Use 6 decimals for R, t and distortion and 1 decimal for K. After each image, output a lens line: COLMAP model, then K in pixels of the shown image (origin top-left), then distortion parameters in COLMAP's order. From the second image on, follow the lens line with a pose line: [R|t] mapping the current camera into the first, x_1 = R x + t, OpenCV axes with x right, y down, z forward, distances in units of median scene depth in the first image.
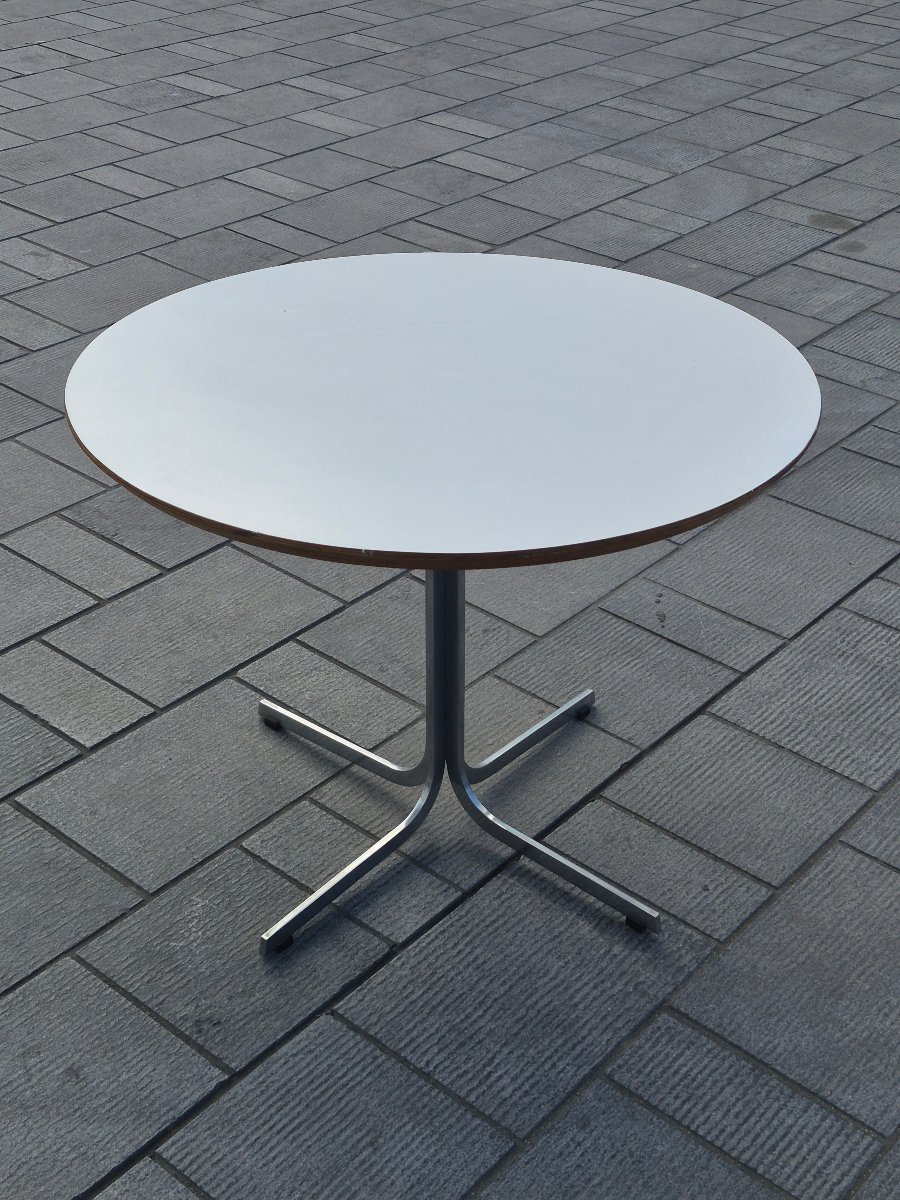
lens RADIAL K [[1657.8, 0, 450.0], [0, 1657.8, 600.0], [0, 0, 1]] dist [0.181927, -0.350850]
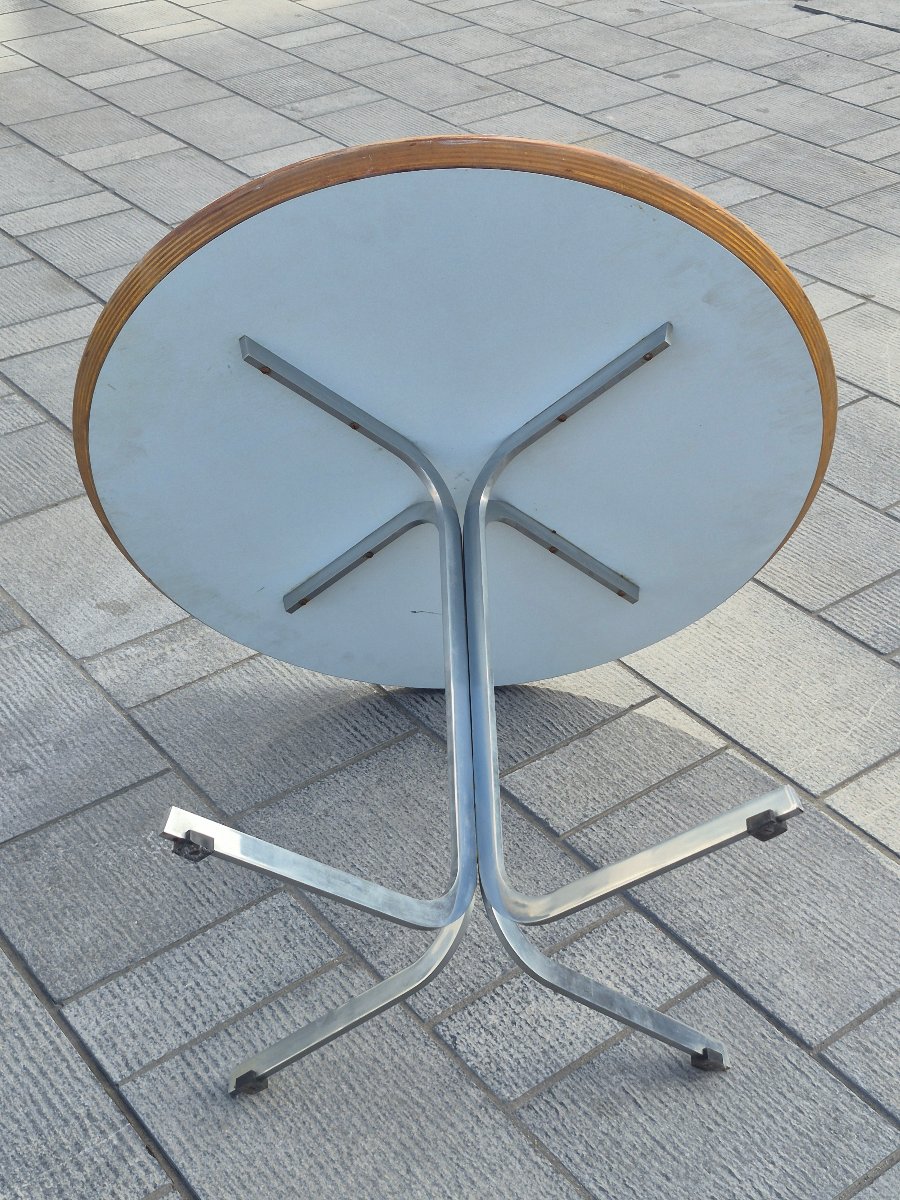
lens RADIAL K [[1657.8, 0, 450.0], [0, 1657.8, 600.0], [0, 0, 1]] dist [0.181927, -0.350850]
pose [[-0.202155, 0.533960, -0.820987, 0.513405], [-0.523502, 0.649565, 0.551373, -0.498329], [0.827695, 0.541251, 0.148216, 0.901256]]
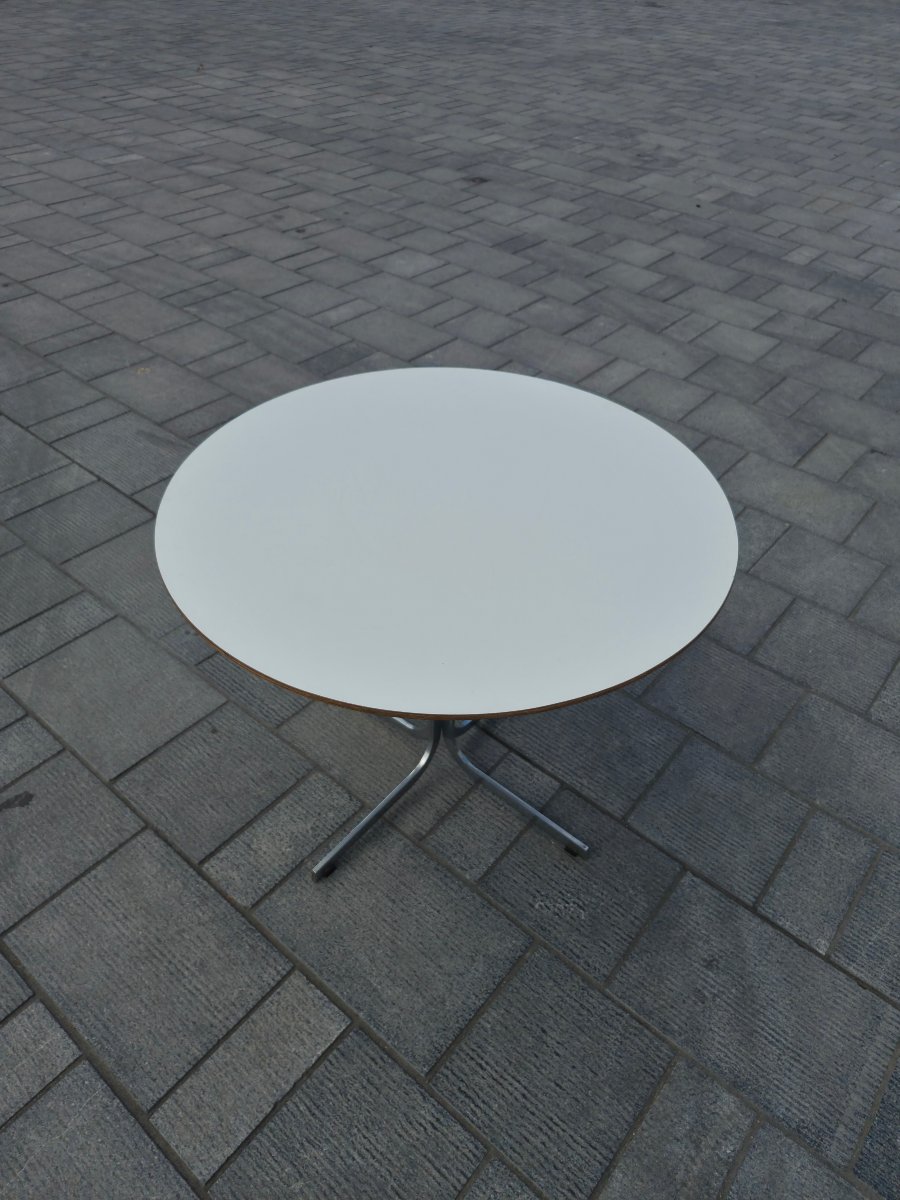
lens RADIAL K [[839.3, 0, 450.0], [0, 839.3, 600.0], [0, 0, 1]] dist [0.006813, -0.003802]
pose [[-0.020357, -0.663268, 0.748105, -0.502151], [0.483340, 0.648481, 0.588094, -0.429177], [-0.875196, 0.373561, 0.307383, 0.759121]]
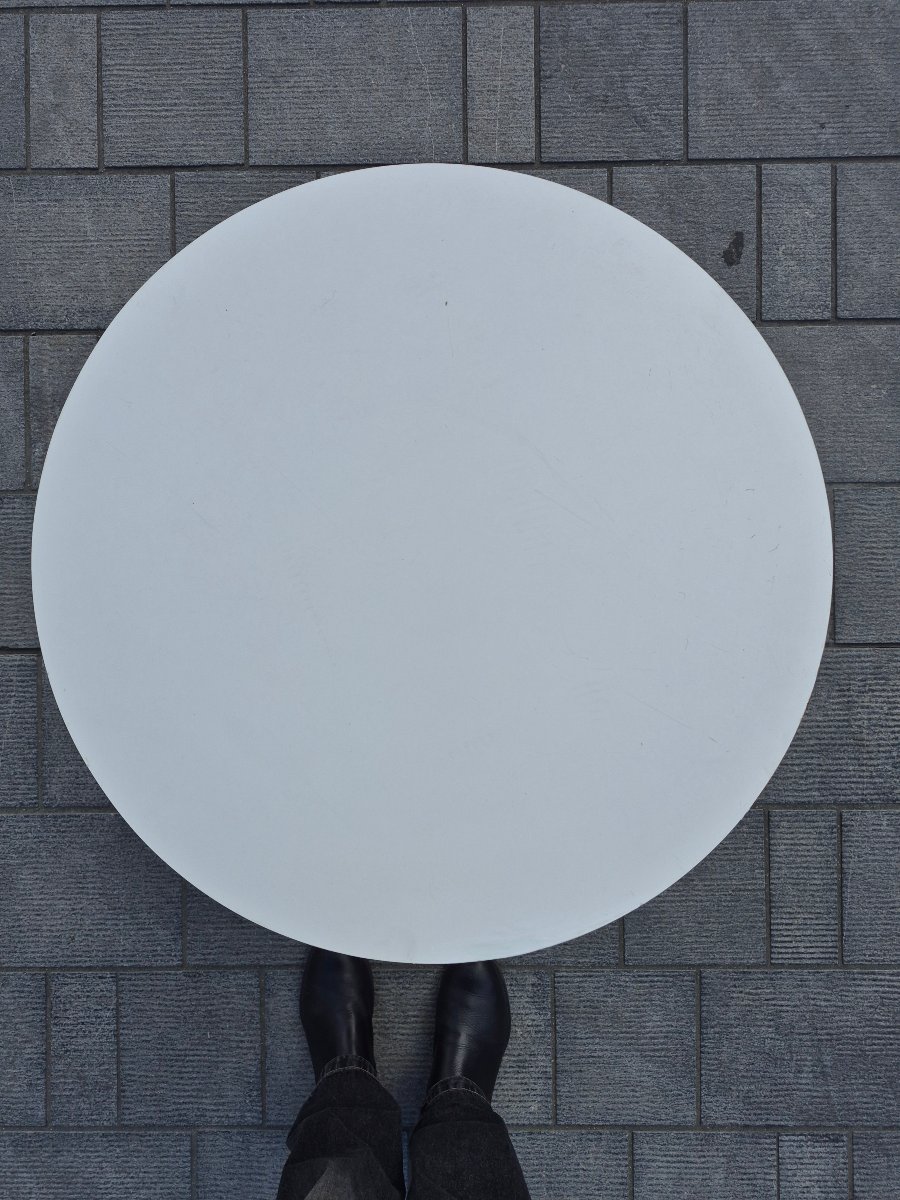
lens RADIAL K [[839.3, 0, 450.0], [0, 839.3, 600.0], [0, 0, 1]] dist [0.006813, -0.003802]
pose [[0.663744, 0.747865, -0.011908, 0.022096], [-0.377853, 0.349006, 0.857567, -0.485383], [0.645500, -0.564706, 0.514234, 0.688634]]
